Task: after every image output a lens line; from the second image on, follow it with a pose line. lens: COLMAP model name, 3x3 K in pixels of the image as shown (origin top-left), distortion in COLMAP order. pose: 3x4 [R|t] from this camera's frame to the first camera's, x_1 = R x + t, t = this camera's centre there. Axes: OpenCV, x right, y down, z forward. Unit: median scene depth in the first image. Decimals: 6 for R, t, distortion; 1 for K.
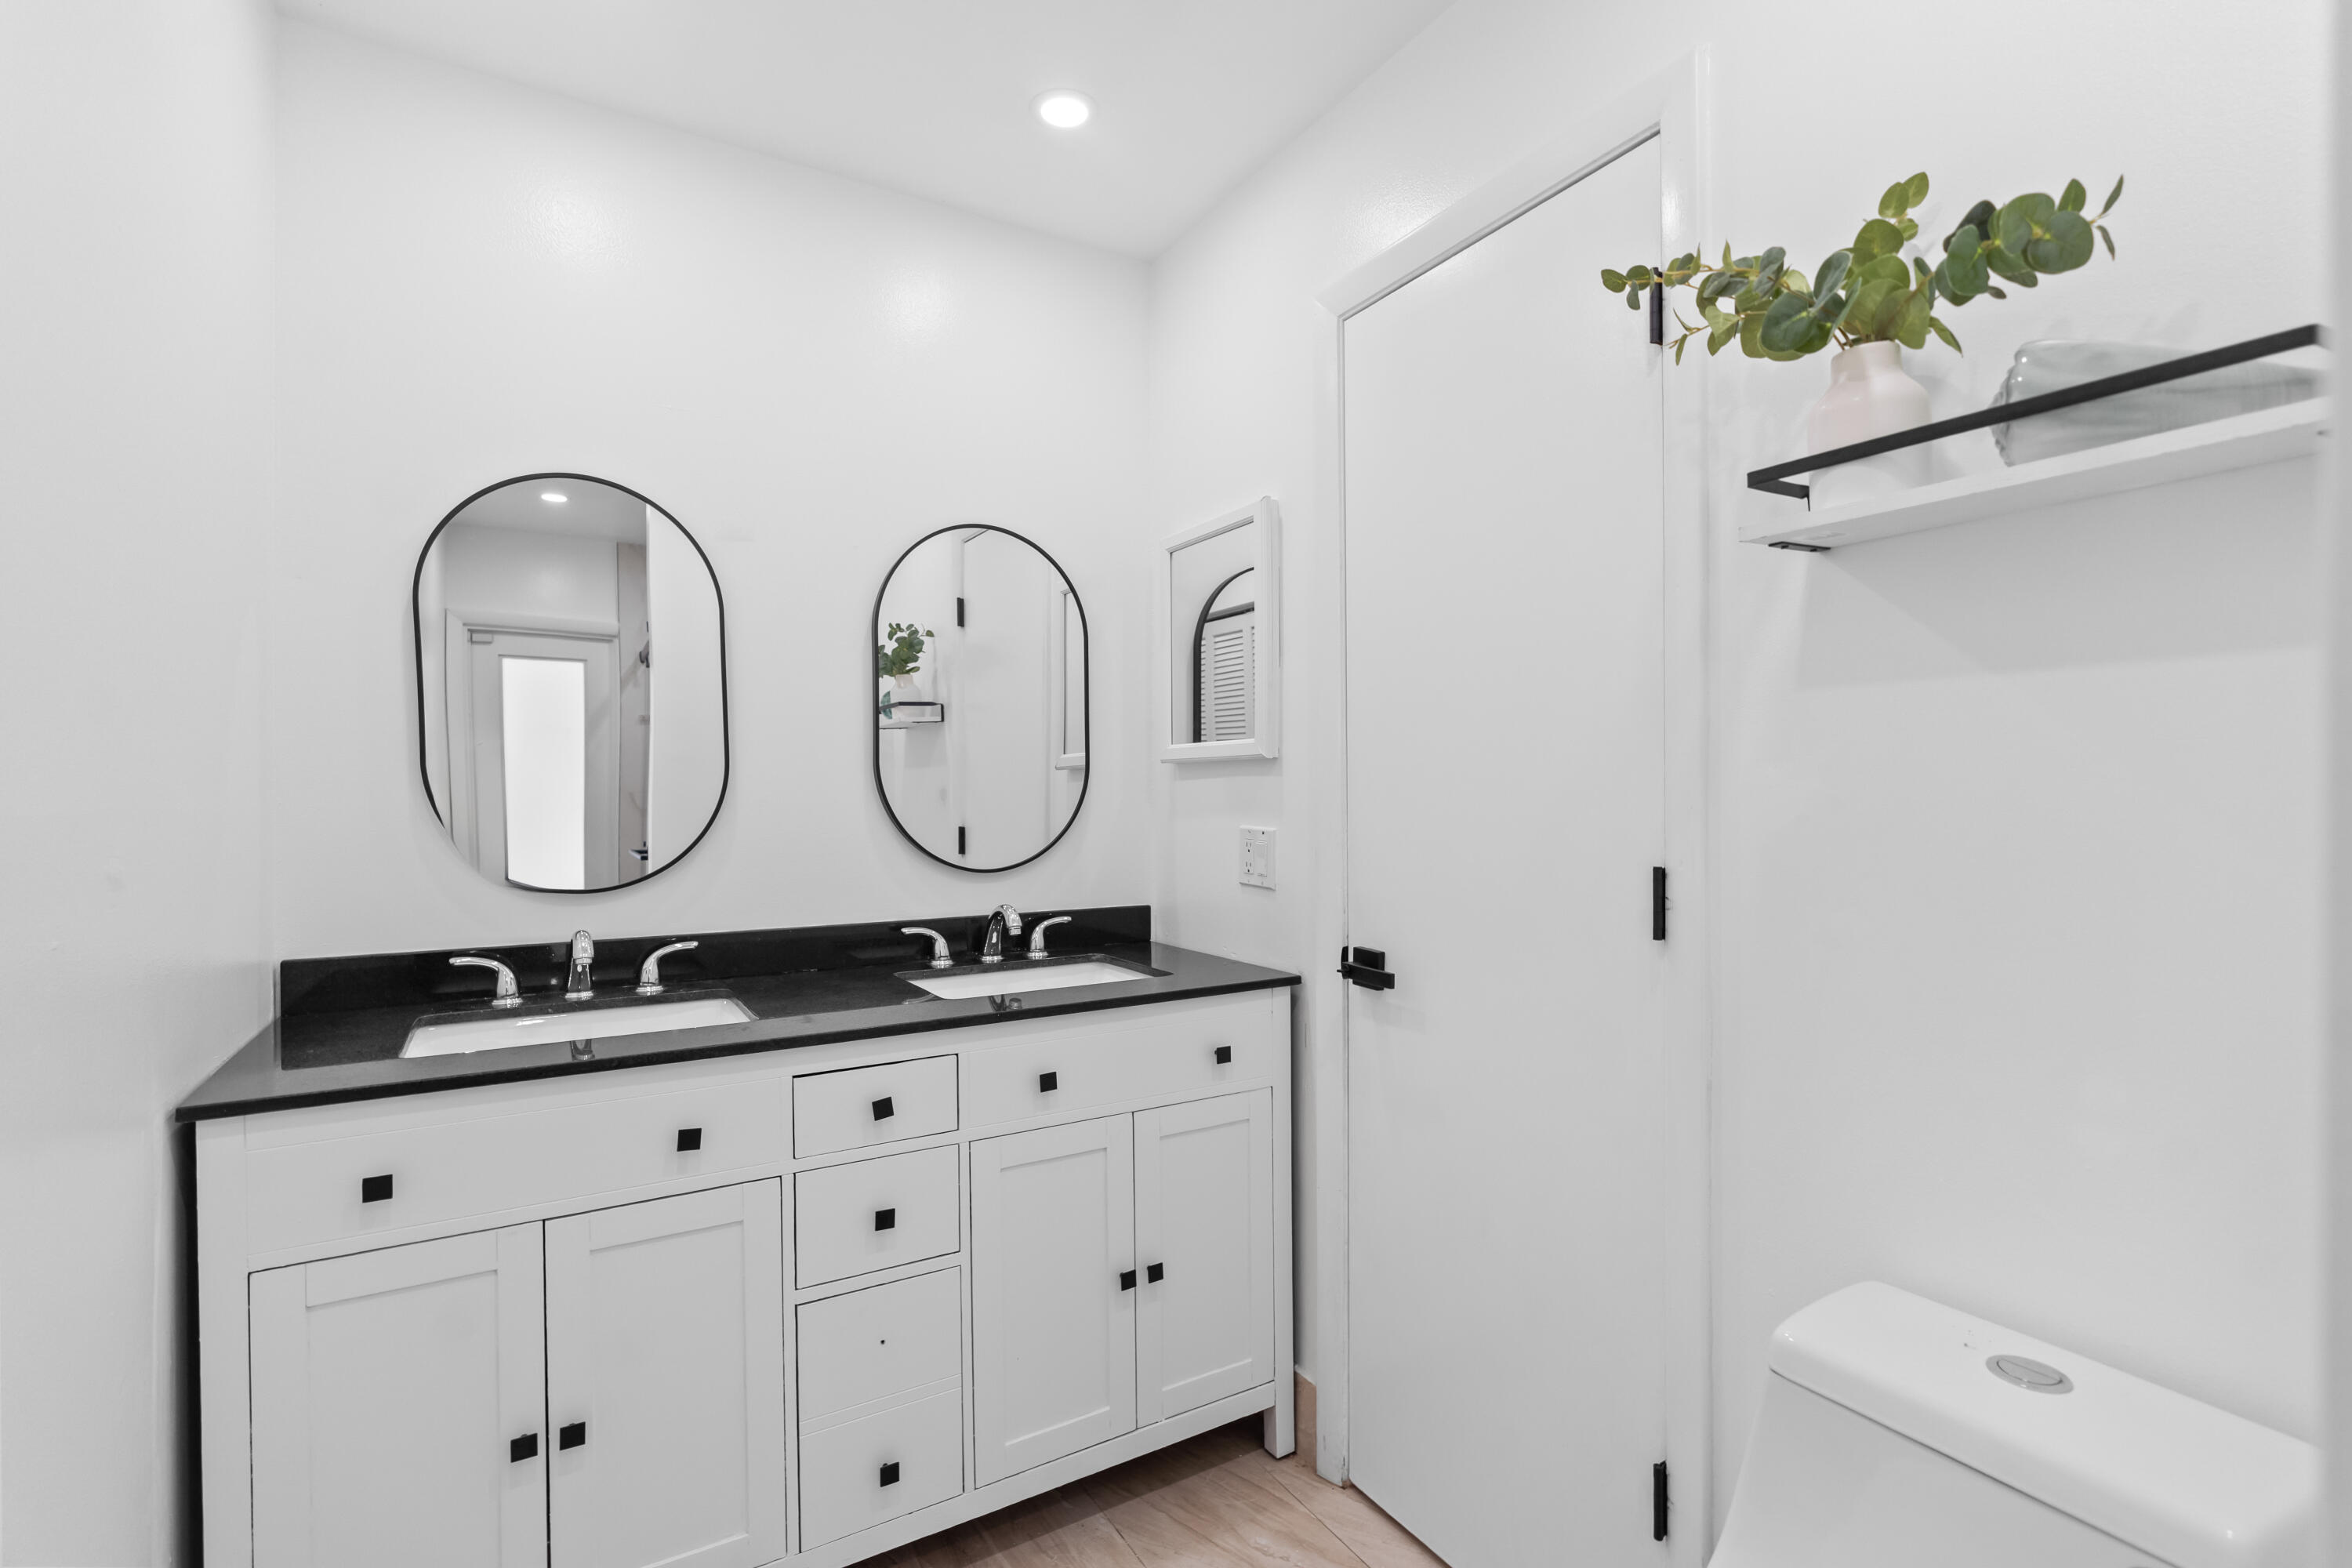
lens RADIAL K [[1074.8, 0, 1171.3], [0, 1074.8, 797.4], [0, 0, 1]] dist [-0.010397, 0.000553]
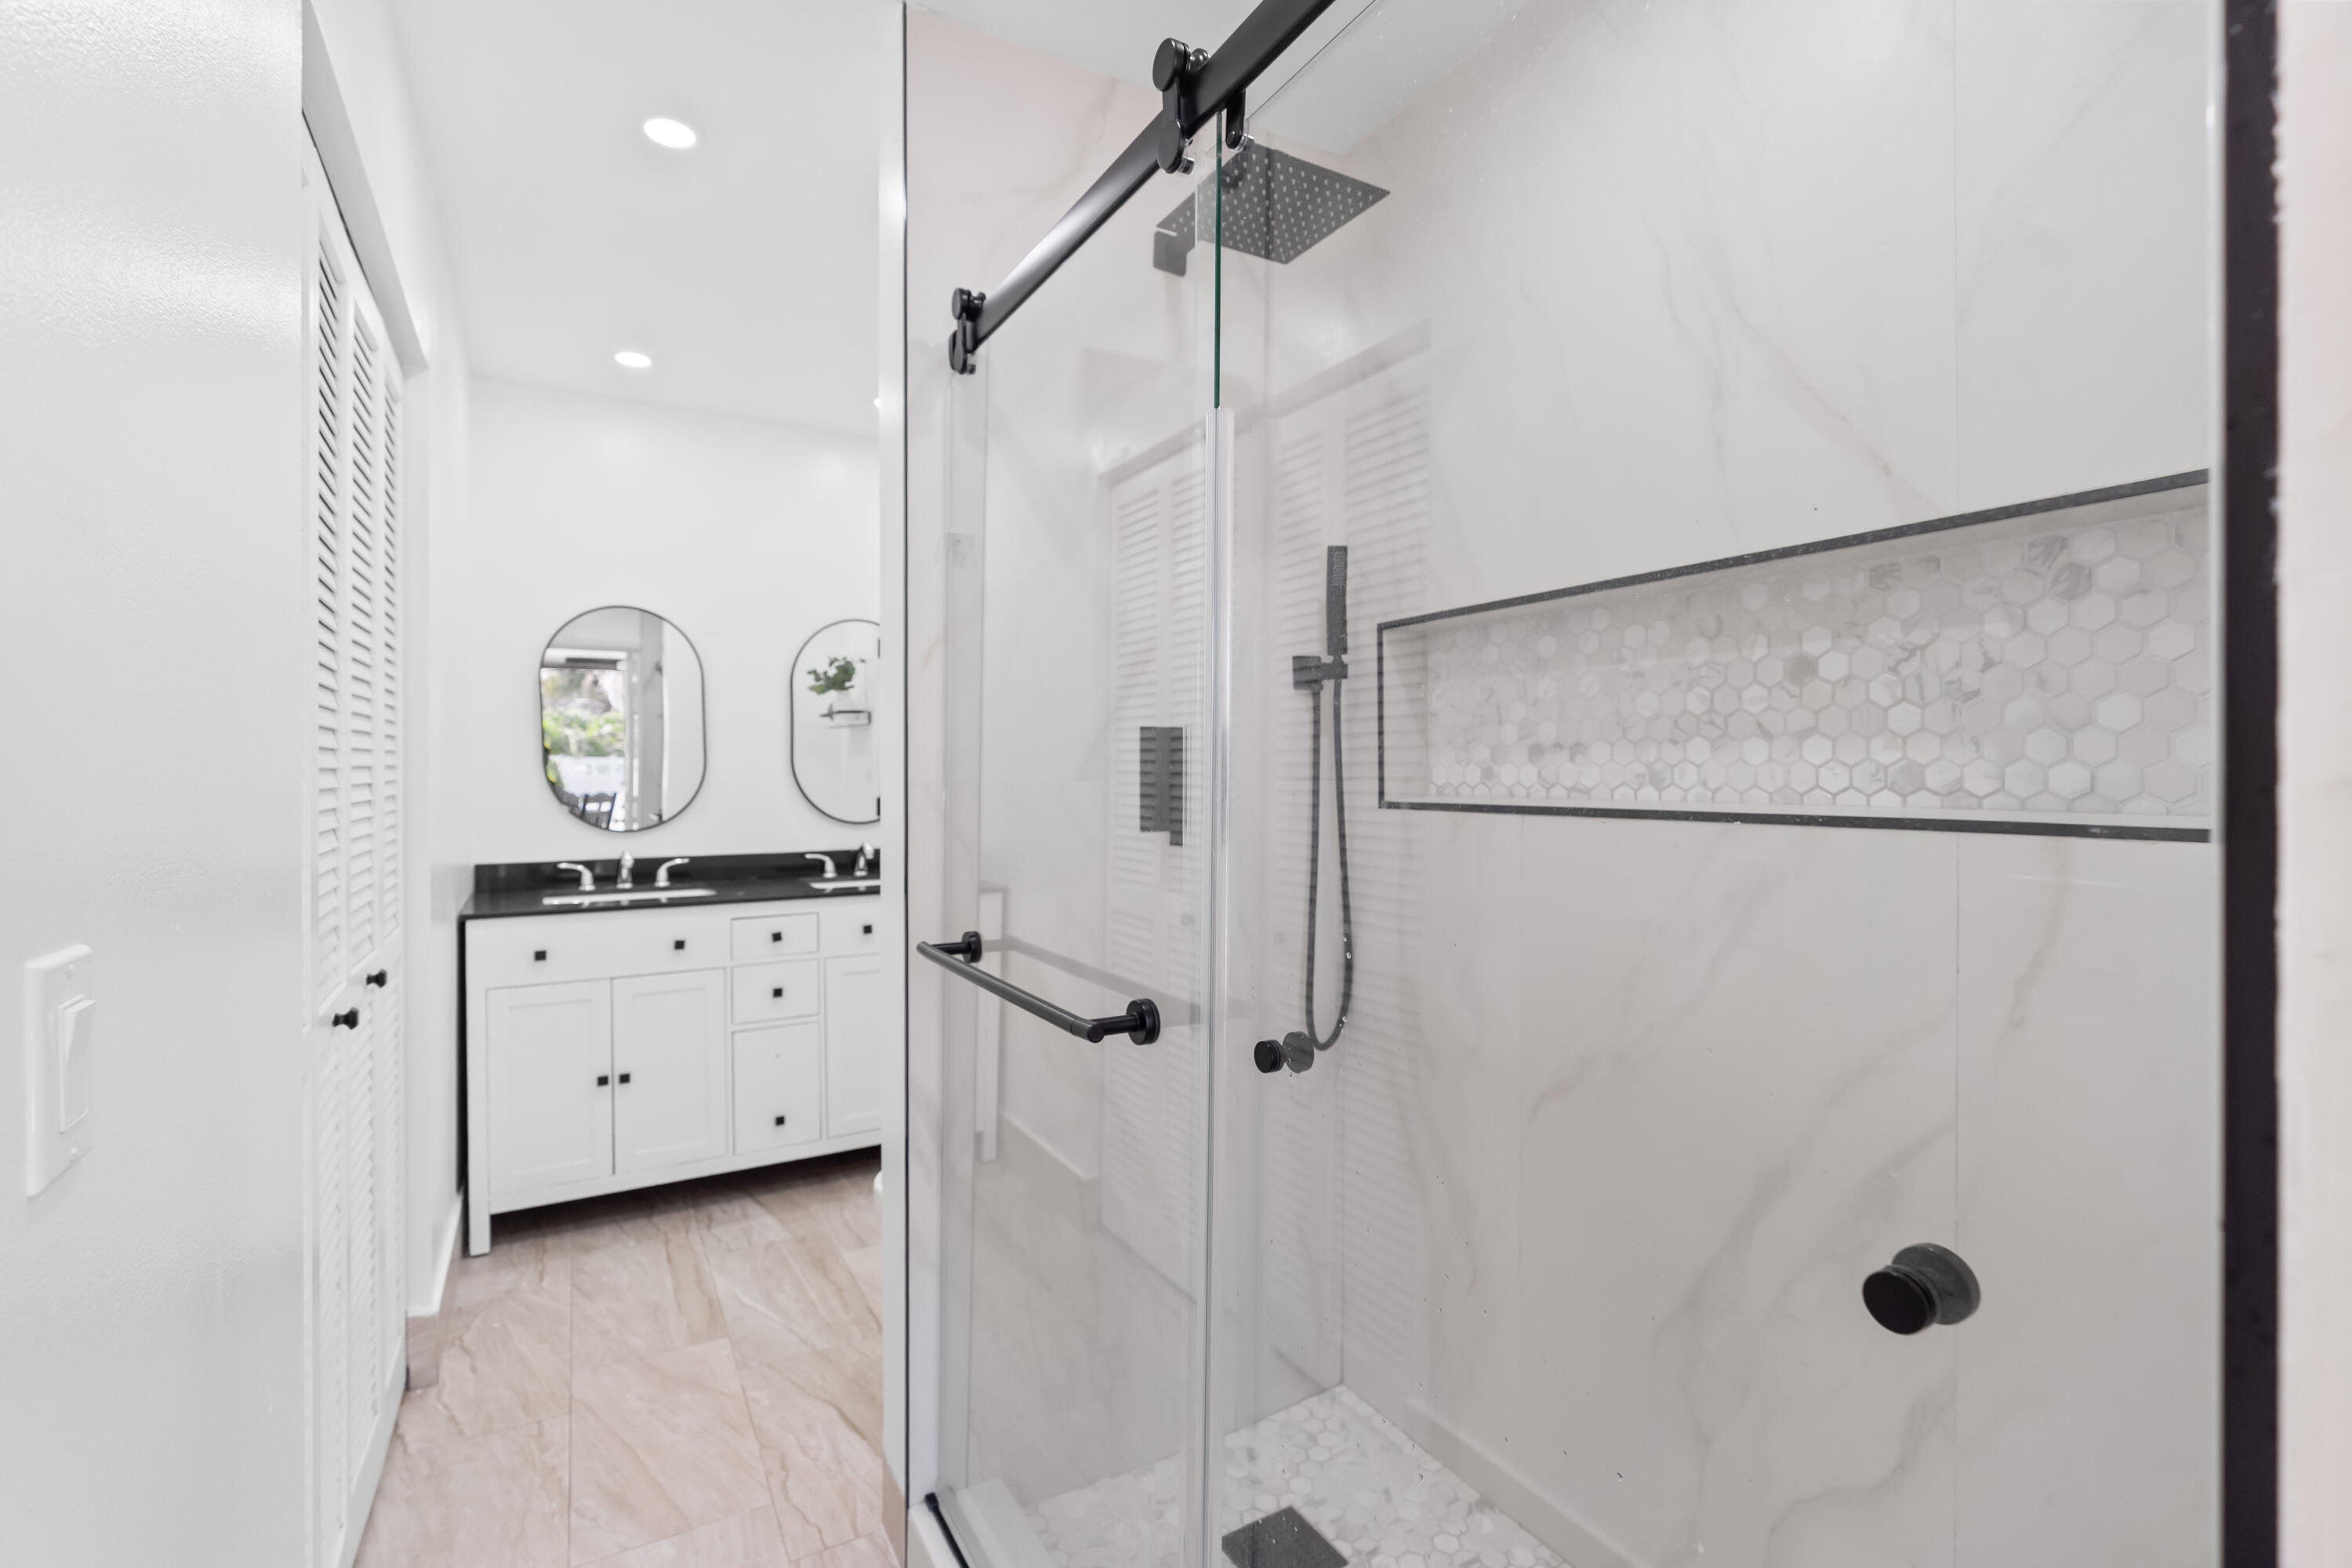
lens RADIAL K [[1074.8, 0, 1183.7], [0, 1074.8, 771.8], [0, 0, 1]] dist [-0.010397, 0.000553]
pose [[0.999981, 0.006165, -0.000401, 0.421059], [-0.006164, 0.999981, 0.000342, -0.022098], [0.000403, -0.000339, 1.000000, -0.865565]]
